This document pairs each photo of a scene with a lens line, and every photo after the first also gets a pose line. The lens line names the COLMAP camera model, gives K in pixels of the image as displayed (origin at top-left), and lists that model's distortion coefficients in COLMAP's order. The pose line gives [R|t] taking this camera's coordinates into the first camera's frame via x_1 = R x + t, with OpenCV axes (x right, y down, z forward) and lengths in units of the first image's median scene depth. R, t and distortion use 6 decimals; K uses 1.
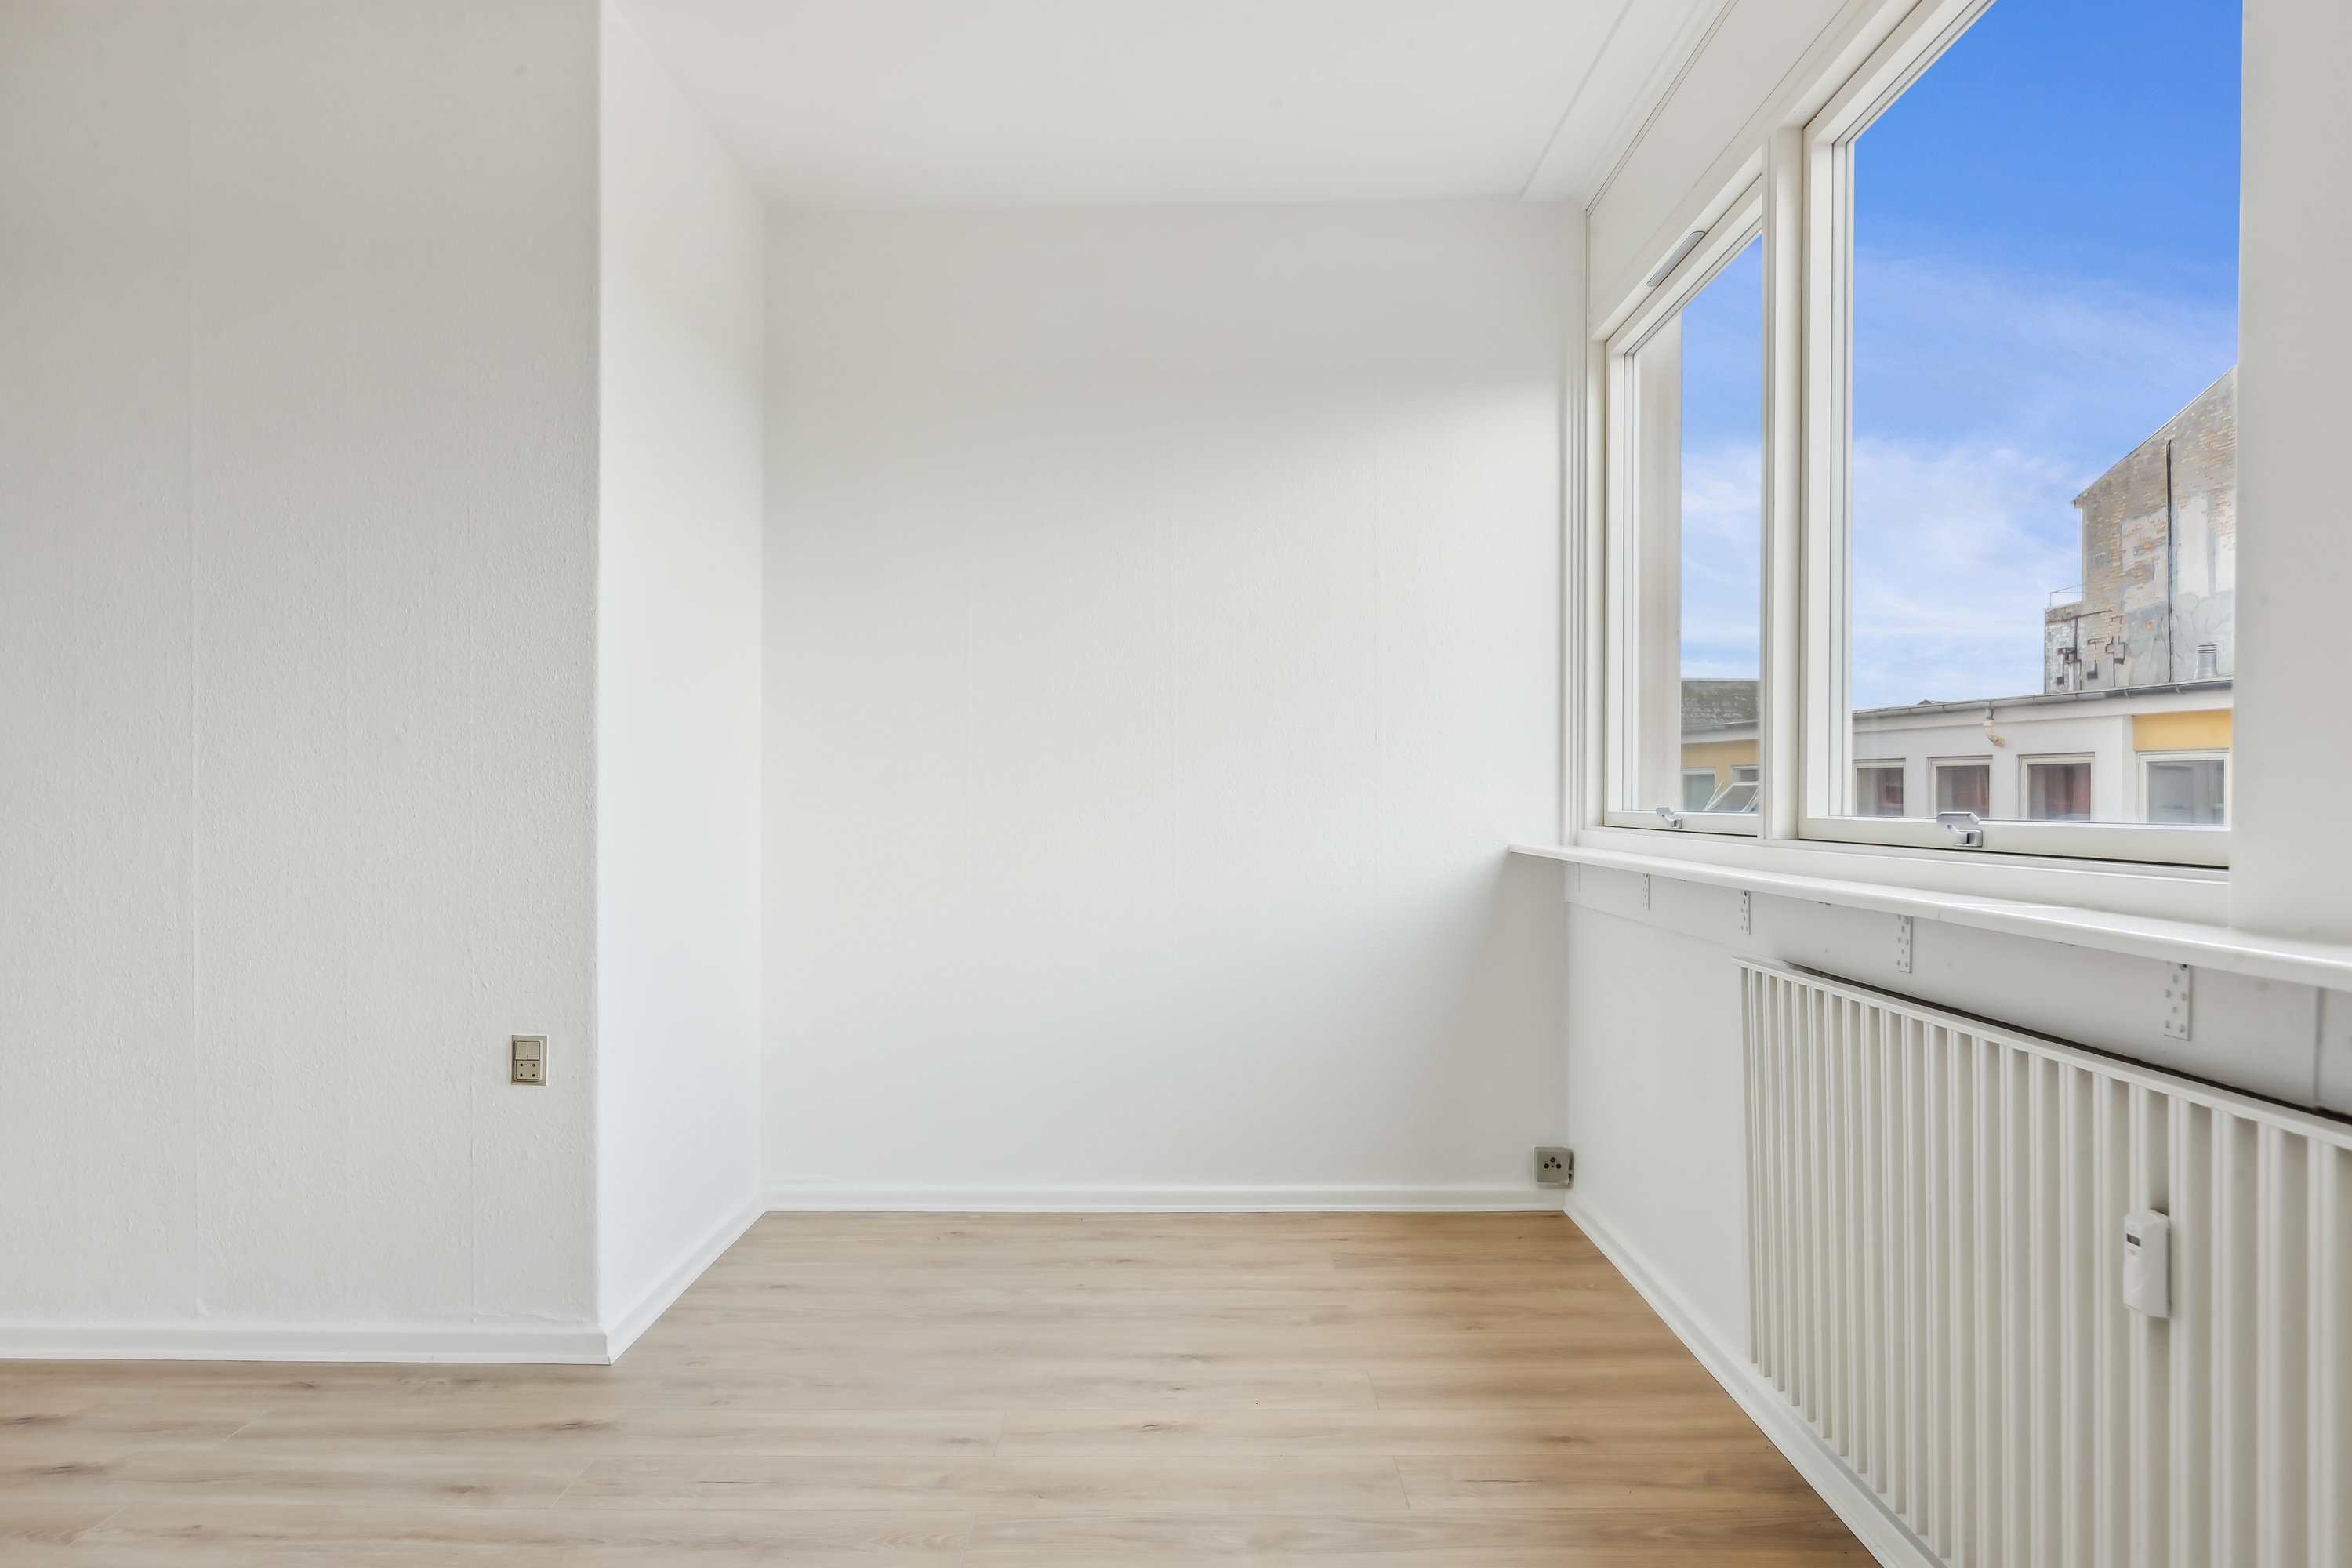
lens RADIAL K [[1582.2, 0, 1192.4], [0, 1582.2, 785.1], [0, 0, 1]] dist [-0.028716, 0.008185]
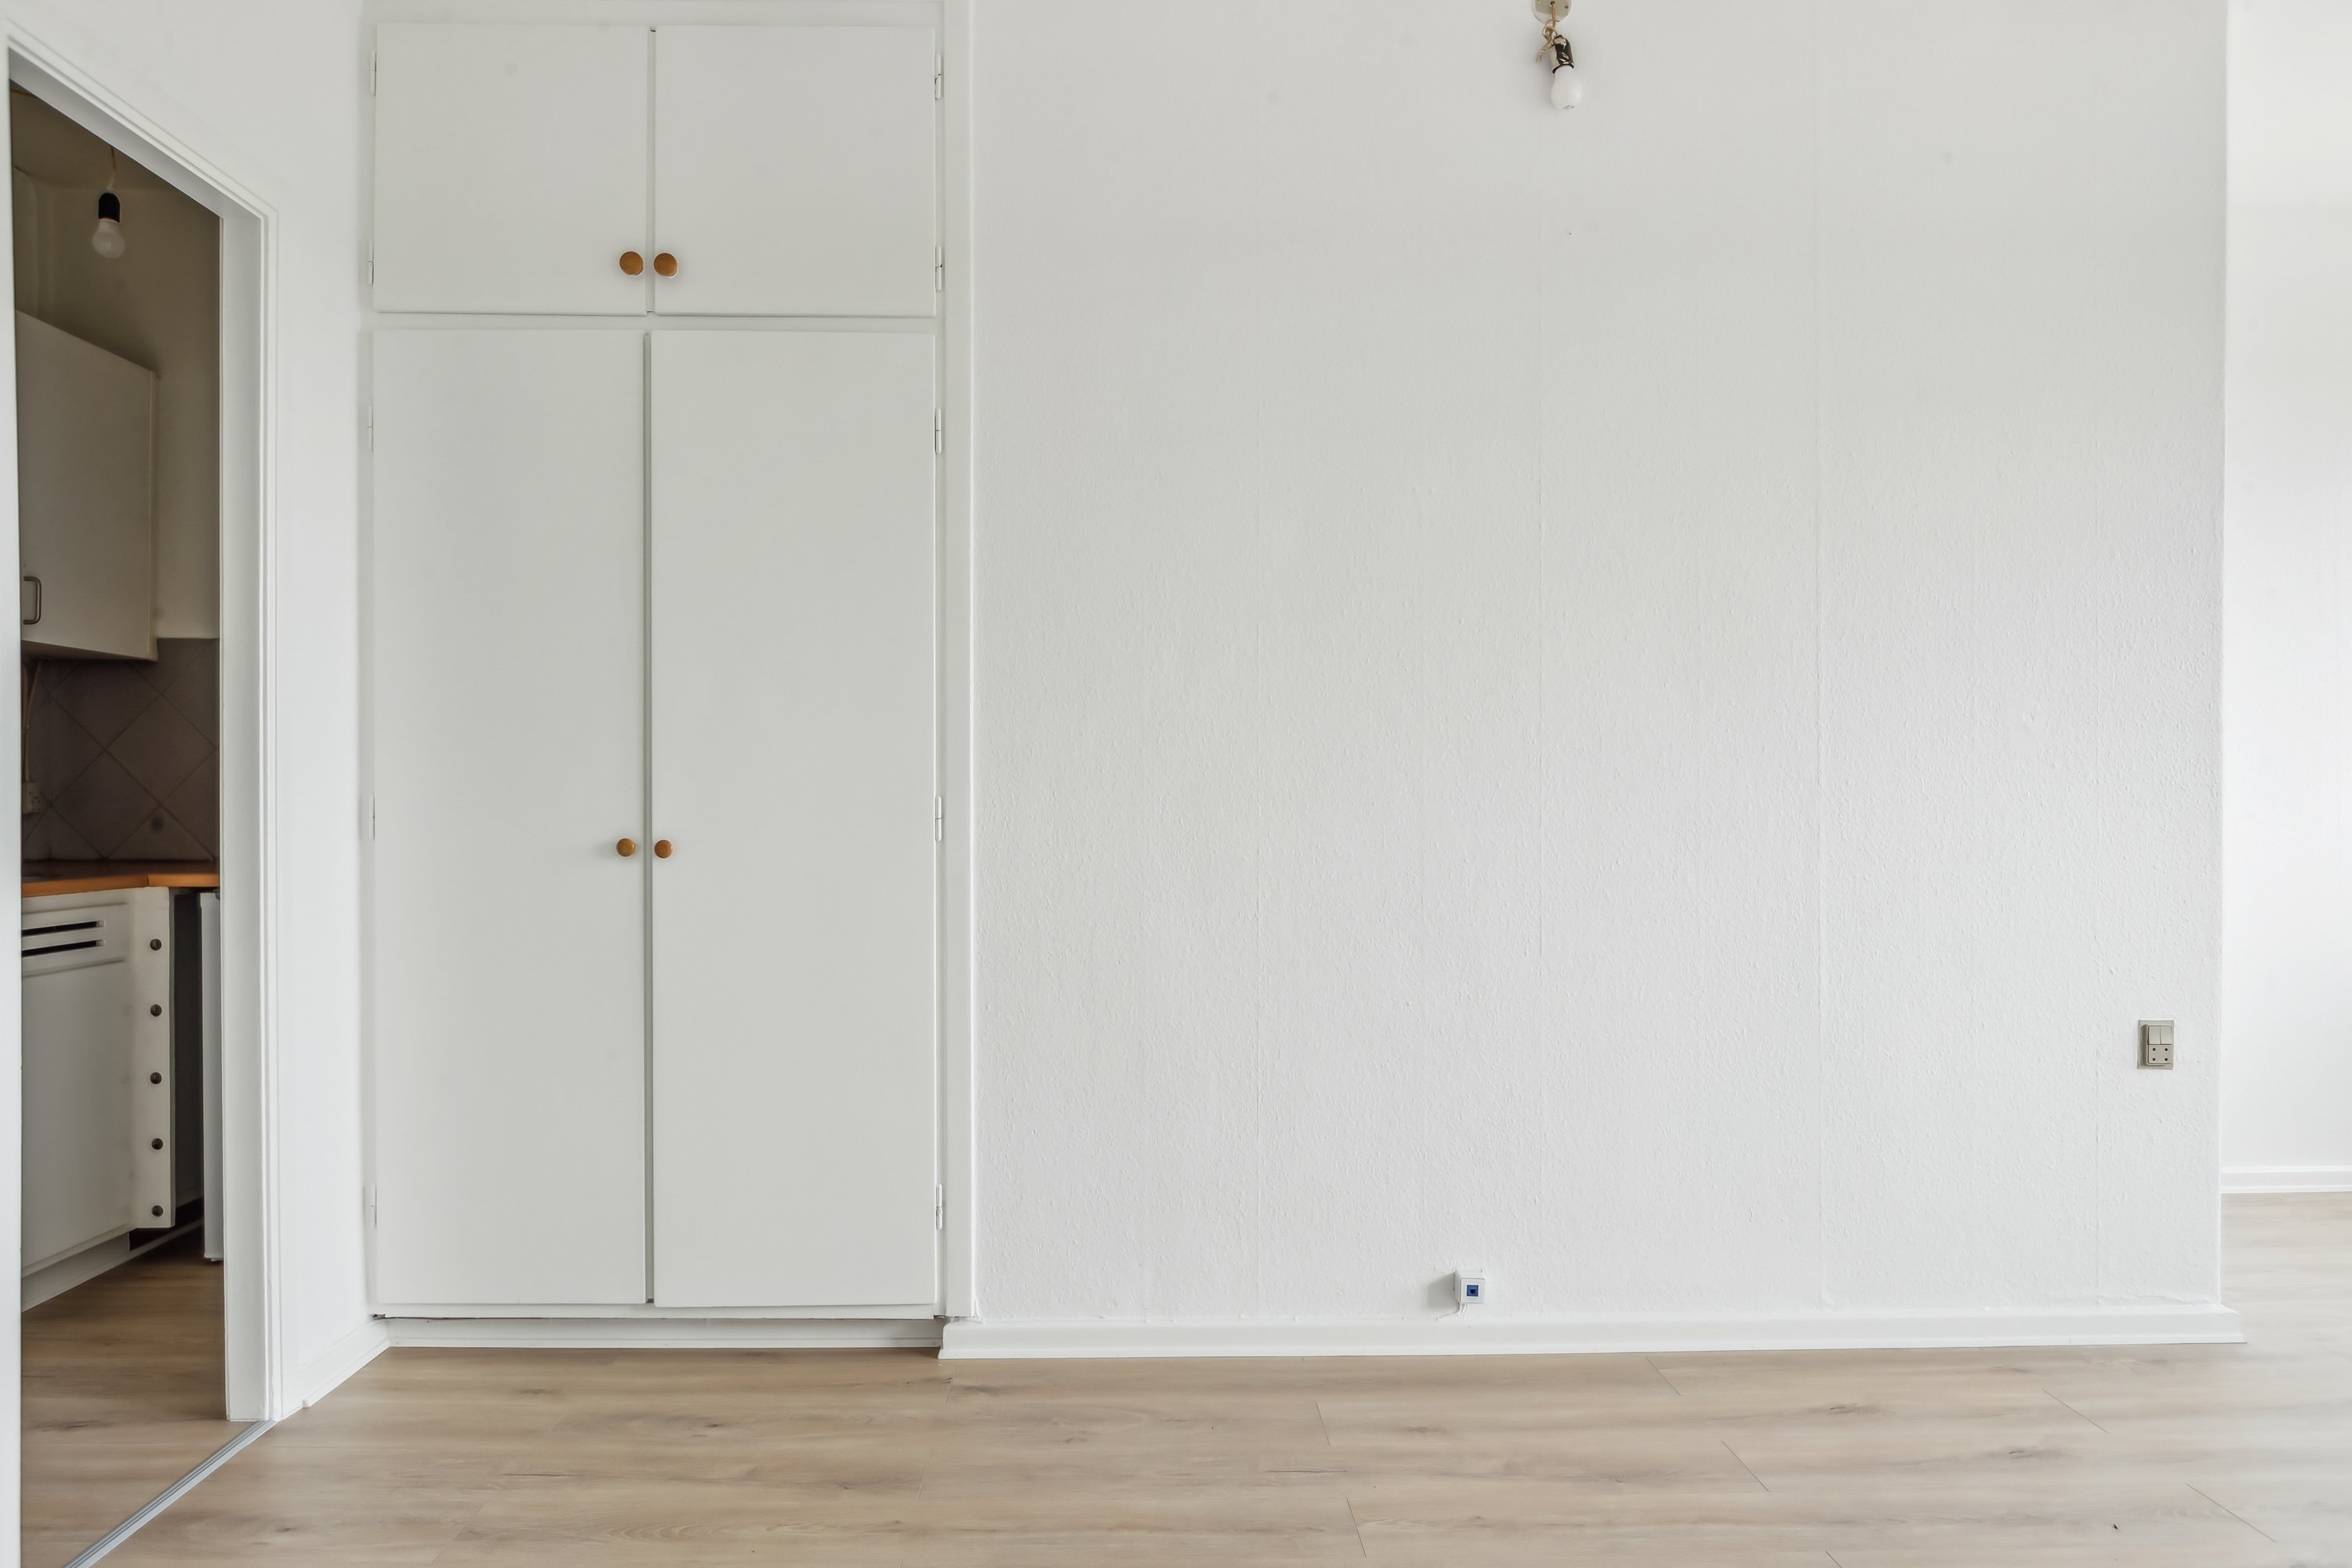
lens RADIAL K [[1582.2, 0, 1125.6], [0, 1582.2, 797.0], [0, 0, 1]] dist [-0.028716, 0.008185]
pose [[0.999986, -0.005346, 0.000455, -1.081657], [0.005340, 0.999908, 0.012504, -0.000603], [-0.000521, -0.012502, 0.999922, -0.002991]]
